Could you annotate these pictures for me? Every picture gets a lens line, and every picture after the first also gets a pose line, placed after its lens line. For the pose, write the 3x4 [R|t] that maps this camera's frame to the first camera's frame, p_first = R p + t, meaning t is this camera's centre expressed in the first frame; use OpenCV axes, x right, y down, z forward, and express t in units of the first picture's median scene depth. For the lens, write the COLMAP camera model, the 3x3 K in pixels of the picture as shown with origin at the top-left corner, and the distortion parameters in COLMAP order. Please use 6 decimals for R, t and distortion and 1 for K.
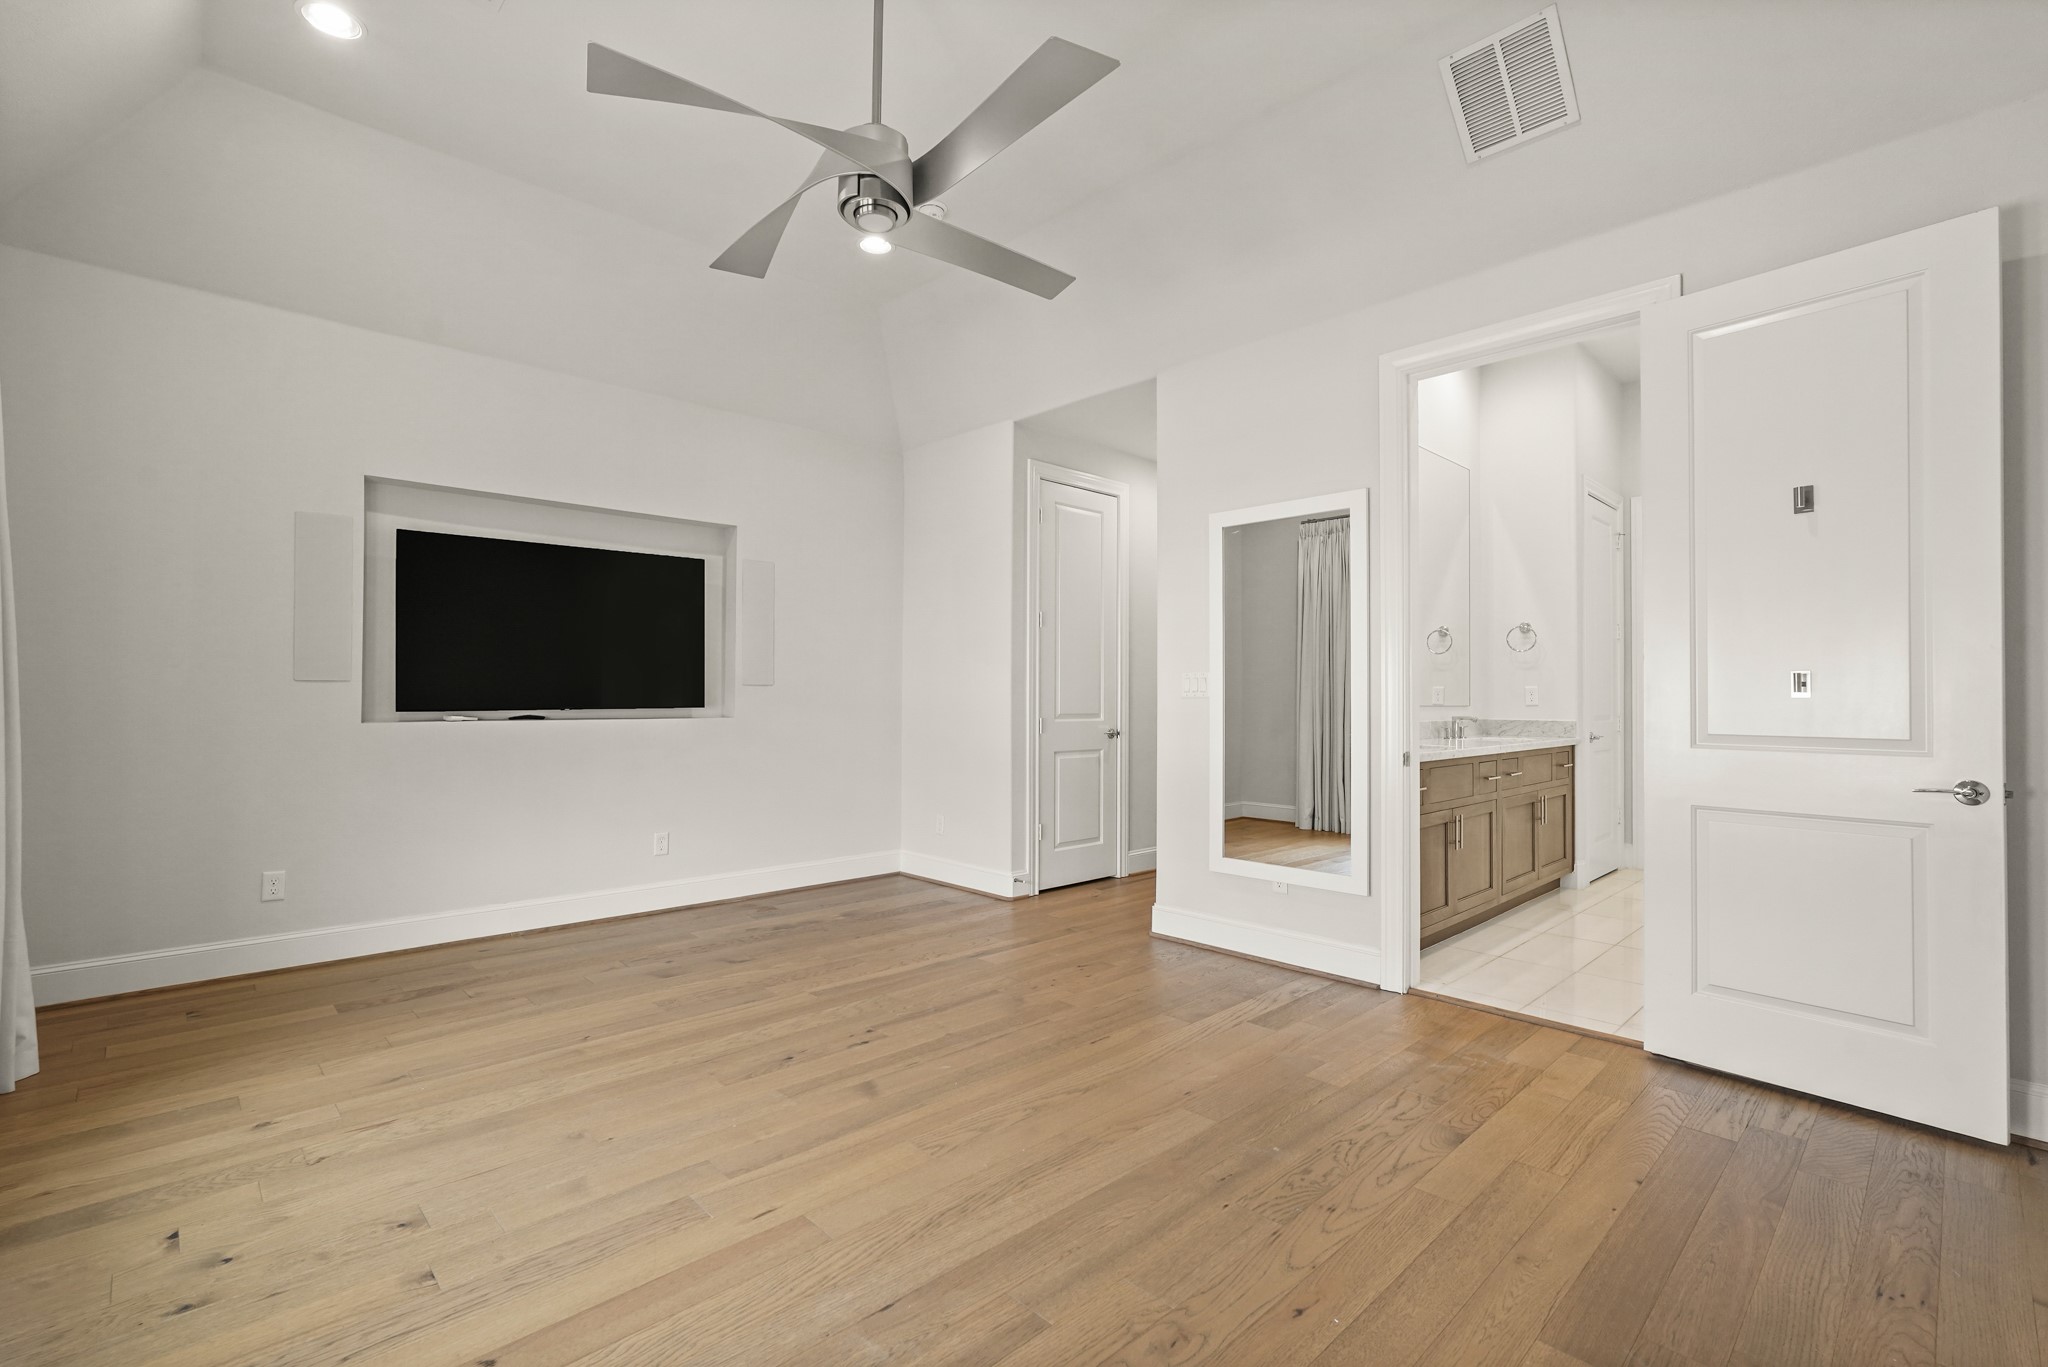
lens RADIAL K [[917.5, 0, 1023.8], [0, 917.5, 689.4], [0, 0, 1]] dist [-0.007497, 0.005567]
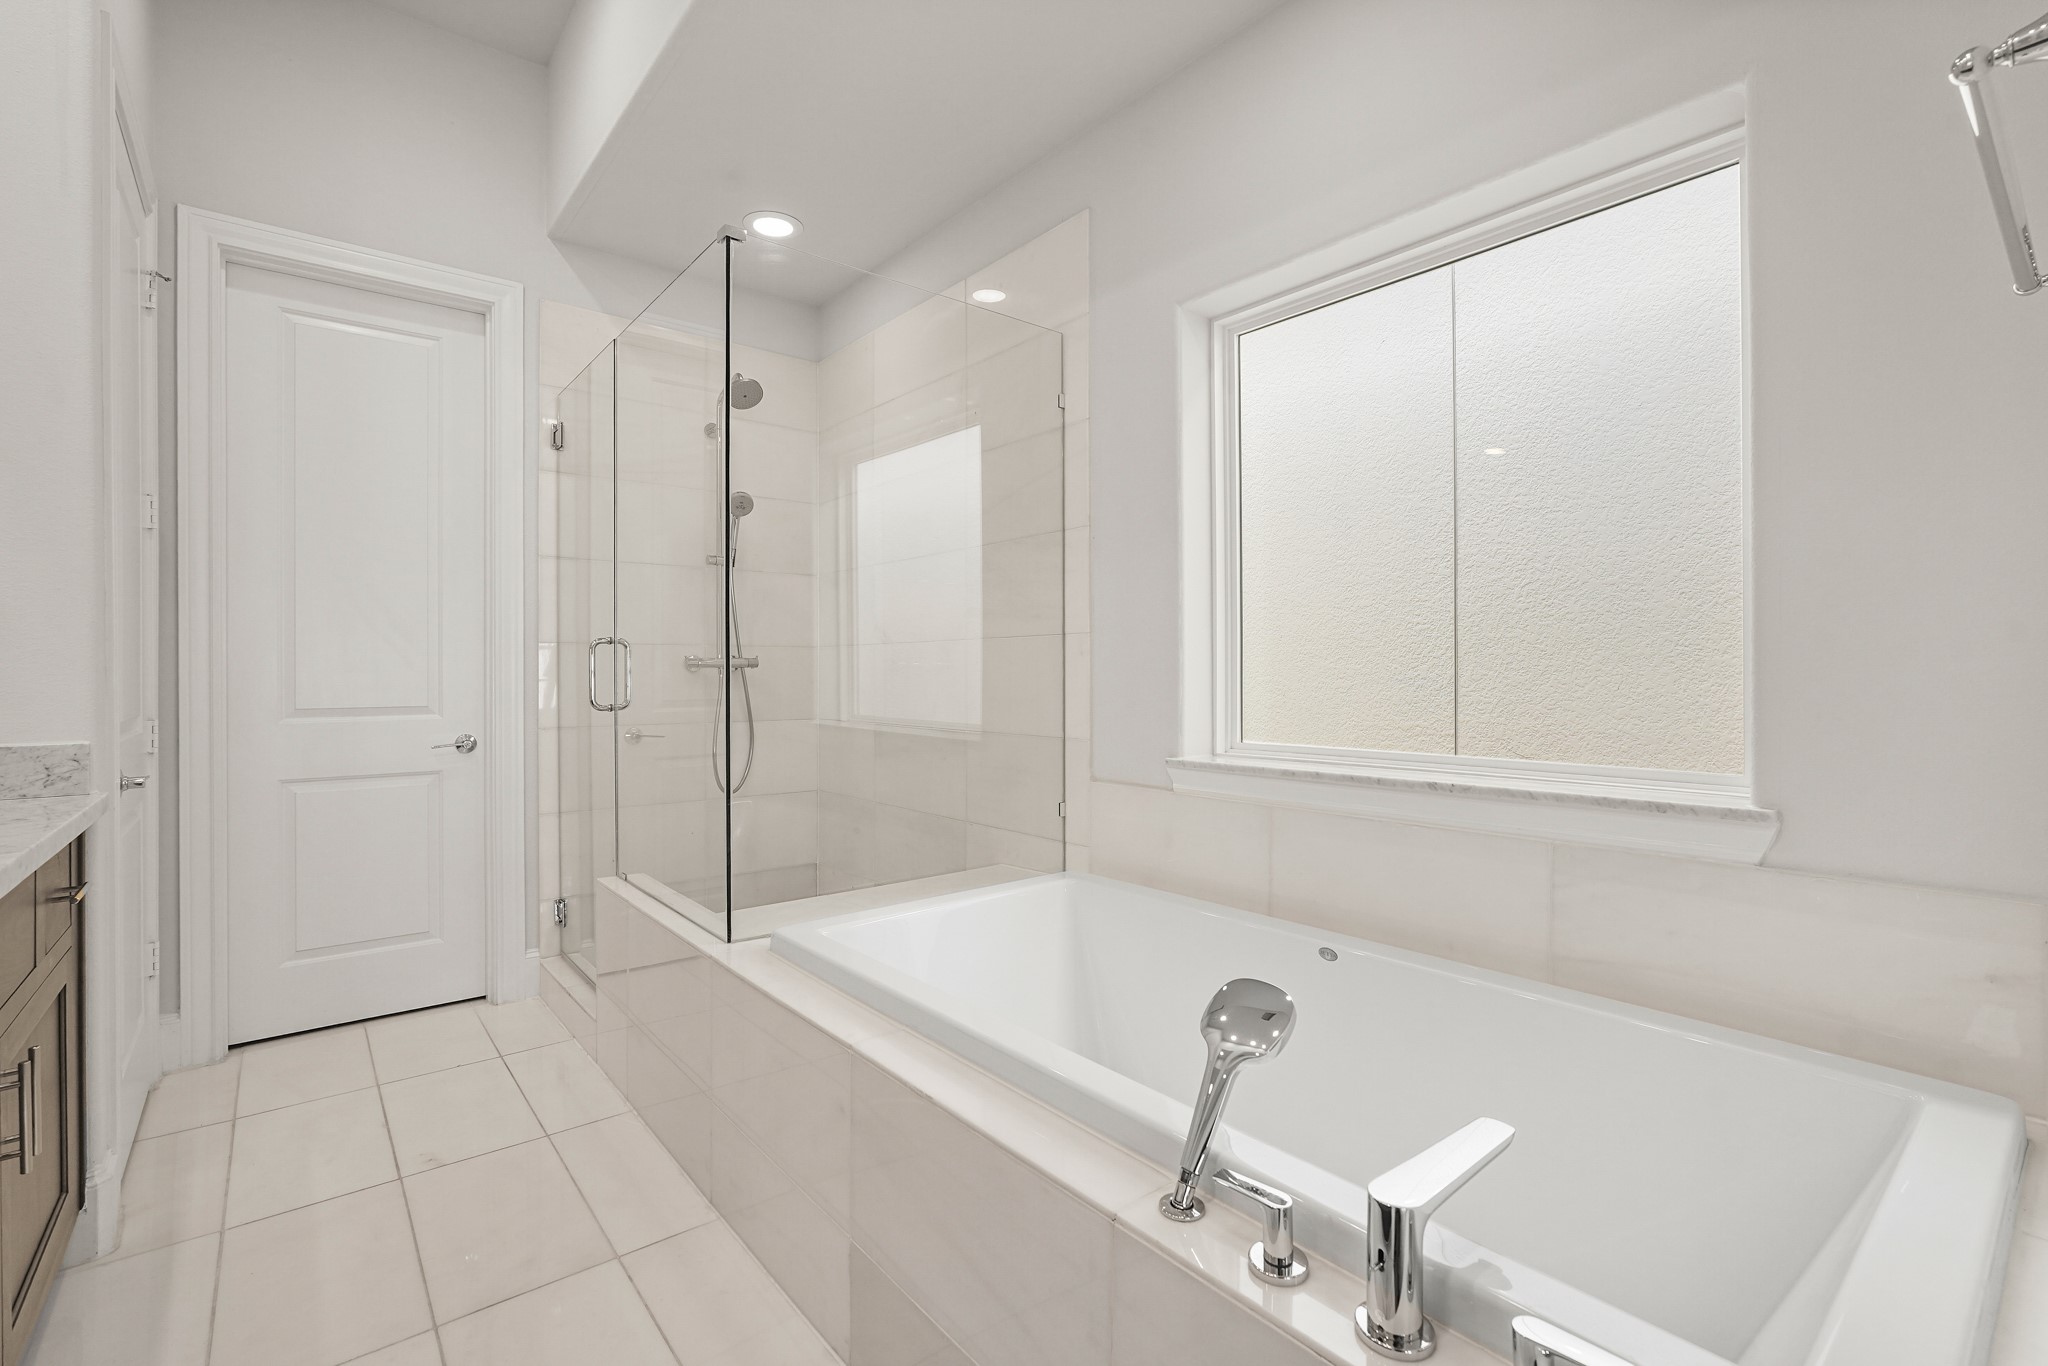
lens RADIAL K [[917.5, 0, 1022.1], [0, 917.5, 671.7], [0, 0, 1]] dist [-0.007497, 0.005567]
pose [[0.088265, -0.003607, 0.996090, 0.305572], [-0.000590, 0.999993, 0.003673, 0.007288], [-0.996097, -0.000911, 0.088263, 0.637735]]
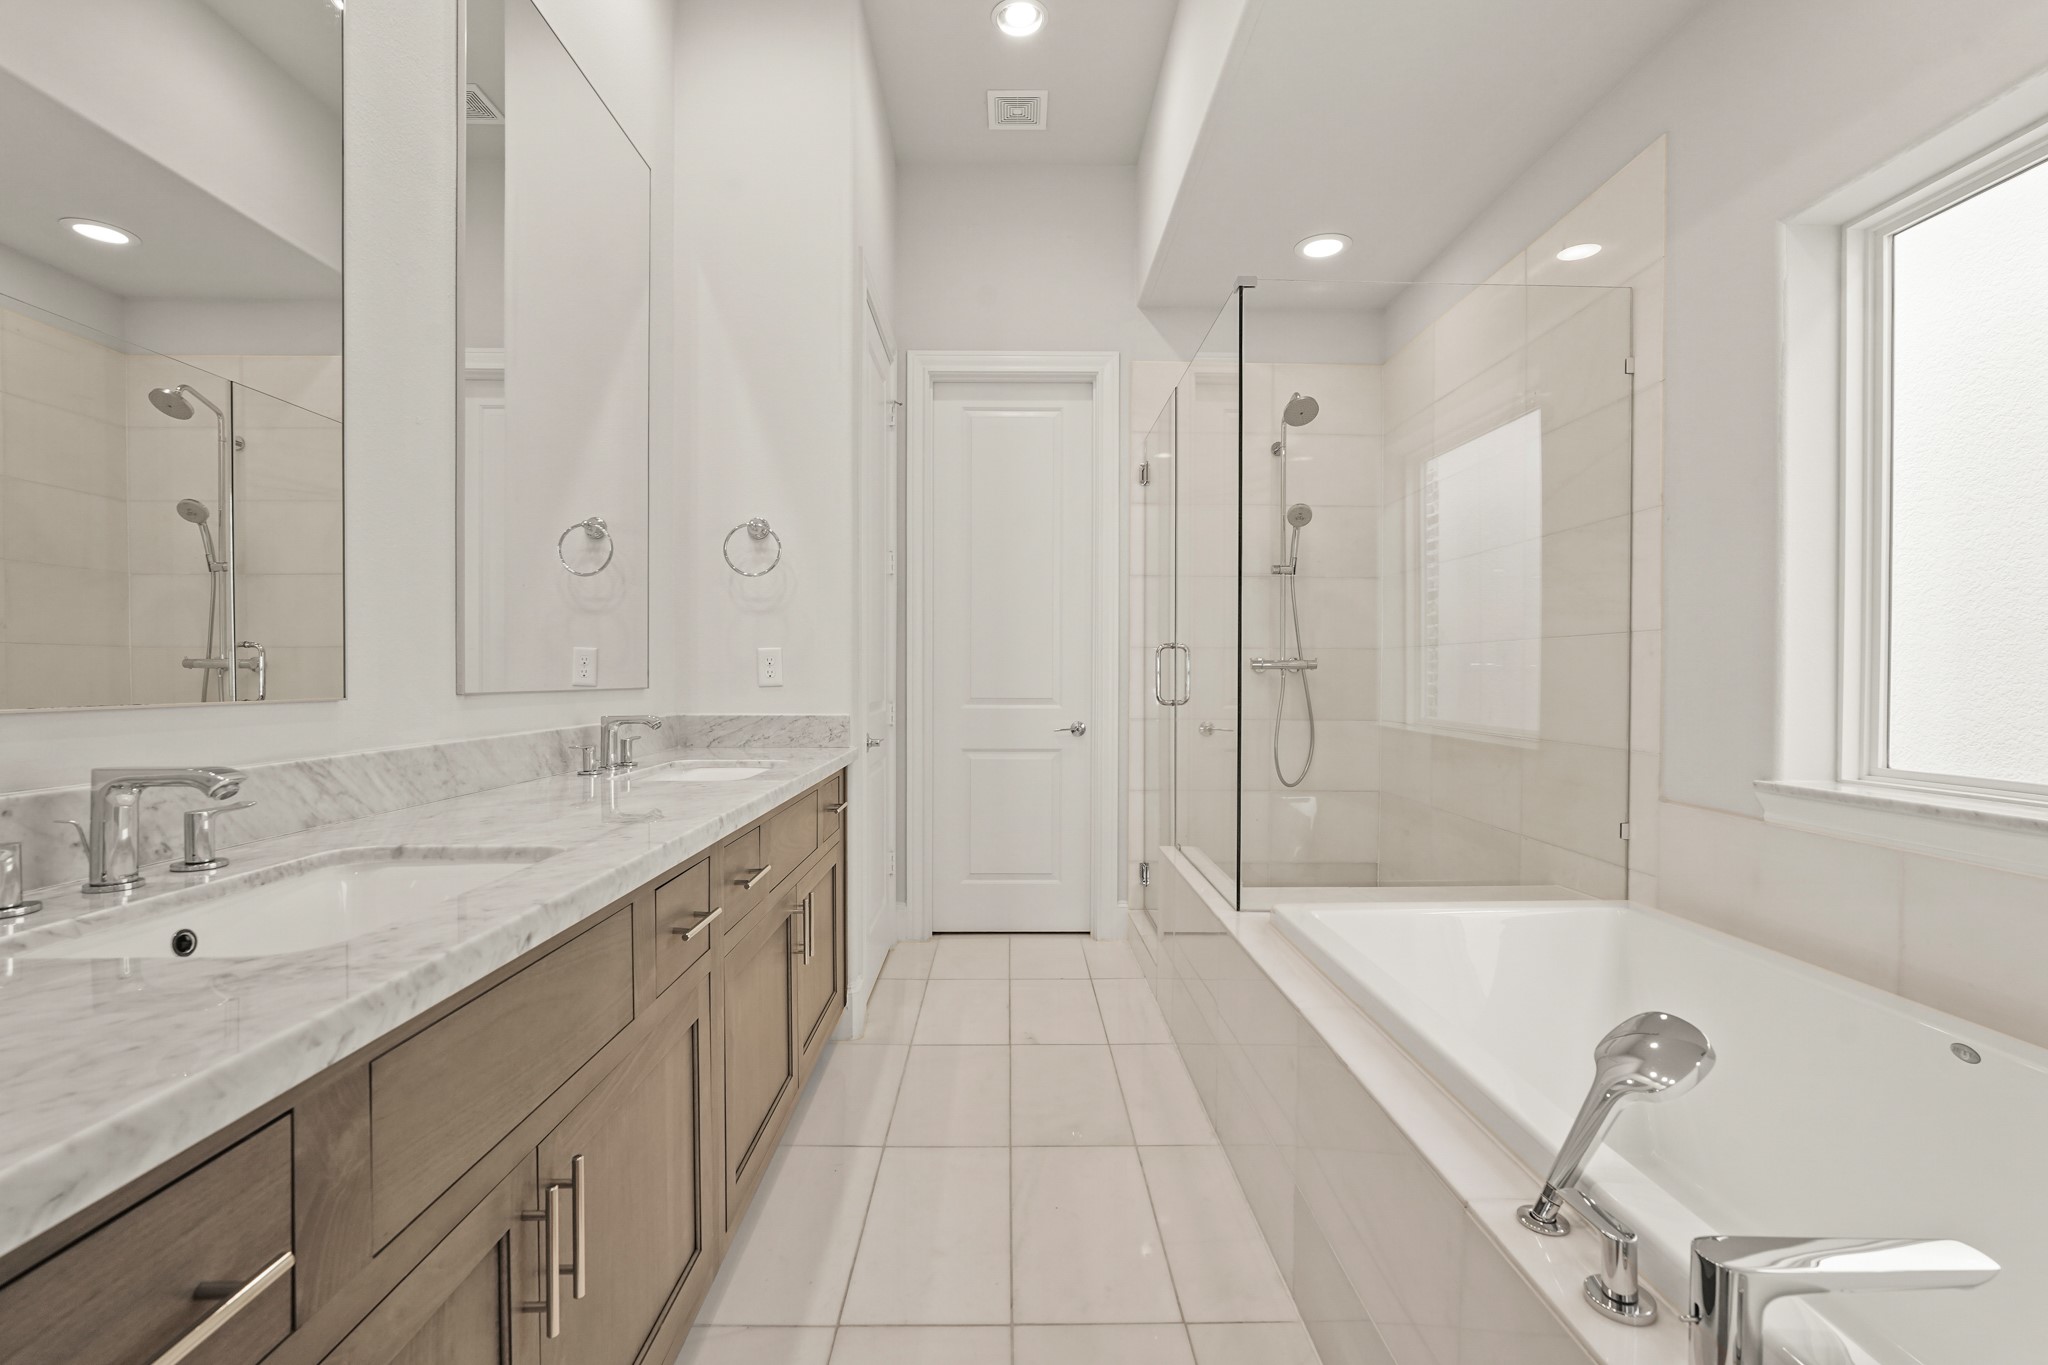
lens RADIAL K [[917.5, 0, 1034.8], [0, 917.5, 683.7], [0, 0, 1]] dist [-0.007497, 0.005567]
pose [[0.675257, -0.009215, 0.737525, 0.291109], [-0.004477, 0.999852, 0.016591, 0.007353], [-0.737569, -0.014505, 0.675116, 0.572077]]
